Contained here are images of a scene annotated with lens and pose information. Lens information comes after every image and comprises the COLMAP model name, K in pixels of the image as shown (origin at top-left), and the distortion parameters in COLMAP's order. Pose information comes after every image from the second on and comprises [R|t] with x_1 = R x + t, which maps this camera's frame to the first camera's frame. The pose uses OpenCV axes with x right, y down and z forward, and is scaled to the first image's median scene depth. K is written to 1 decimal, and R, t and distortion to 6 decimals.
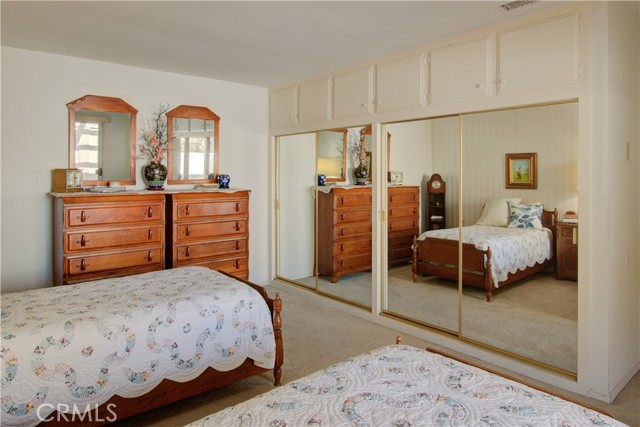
lens RADIAL K [[400.0, 0, 319.2], [0, 400.0, 176.1], [0, 0, 1]] dist [-0.008411, -0.002236]
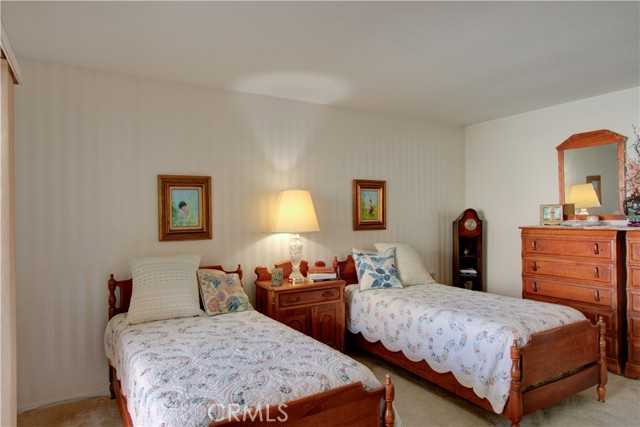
lens RADIAL K [[401.8, 0, 320.0], [0, 401.8, 213.5], [0, 0, 1]] dist [-0.003692, -0.000690]
pose [[-0.136006, 0.000511, -0.990708, 1.034869], [0.013552, 0.999907, -0.001344, -0.000391], [0.990615, -0.013609, -0.136000, 0.830491]]
